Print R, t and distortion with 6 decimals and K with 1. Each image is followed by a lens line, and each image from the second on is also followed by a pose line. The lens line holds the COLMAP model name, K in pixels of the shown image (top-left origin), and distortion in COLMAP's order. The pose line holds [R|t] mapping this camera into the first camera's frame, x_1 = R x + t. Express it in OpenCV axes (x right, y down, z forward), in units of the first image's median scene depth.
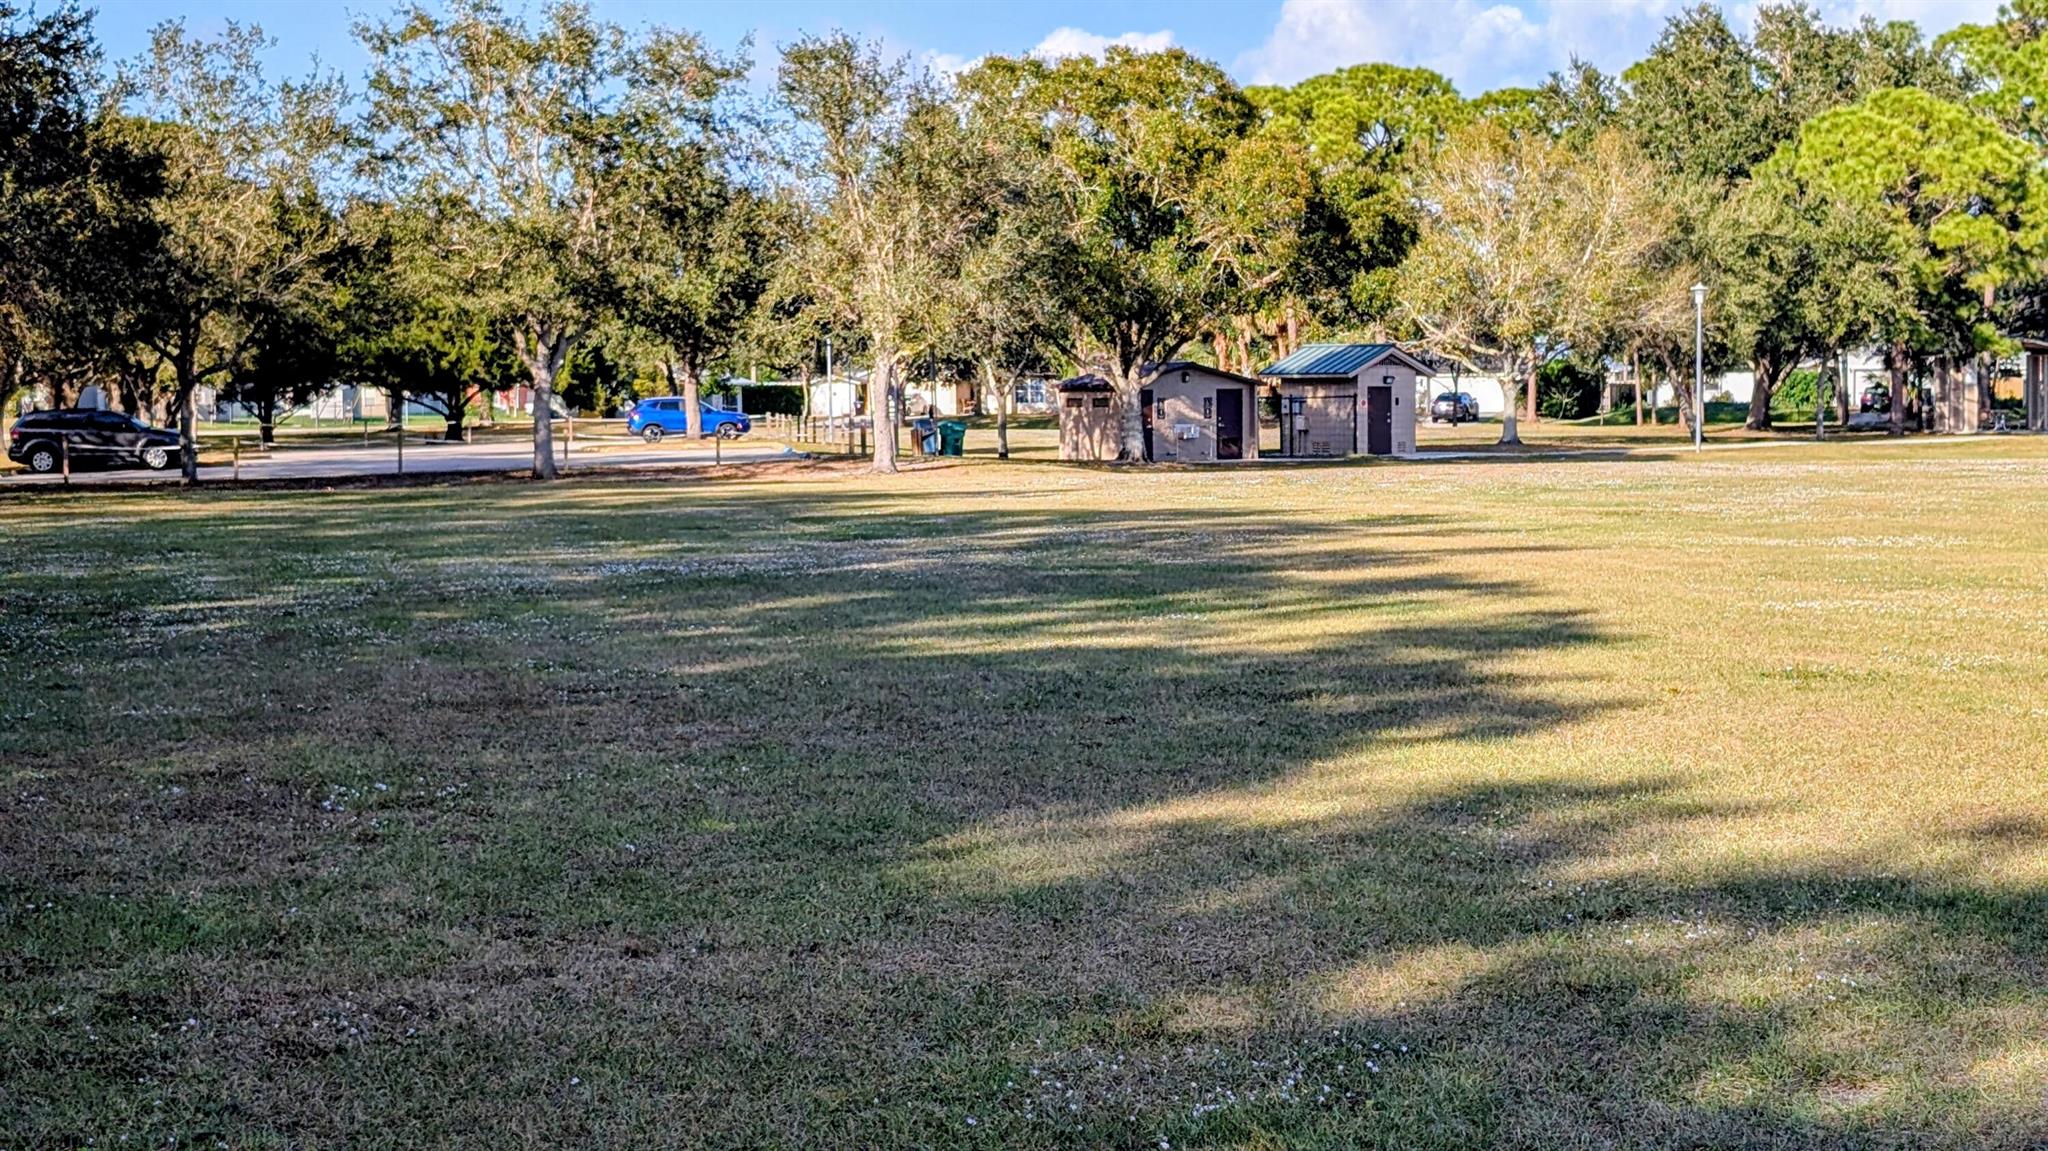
lens RADIAL K [[3076.8, 0, 1020.5], [0, 3076.8, 575.1], [0, 0, 1]] dist [0.031134, 0.000000]
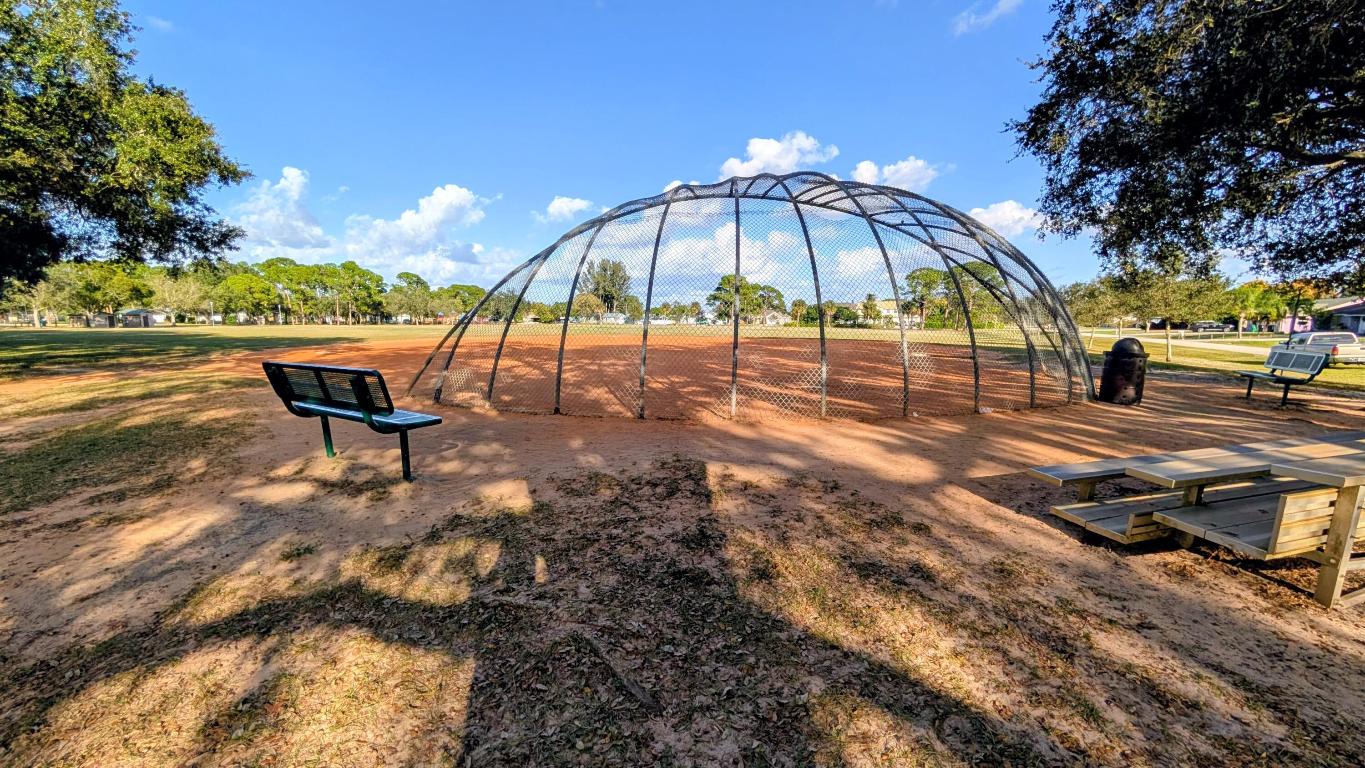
lens RADIAL K [[503.8, 0, 678.8], [0, 503.8, 385.1], [0, 0, 1]] dist [-0.000805, 0.000102]
pose [[0.561834, -0.089725, 0.822370, -0.119897], [0.036823, 0.995828, 0.083493, 0.030795], [-0.826430, -0.016627, 0.562794, -0.443409]]
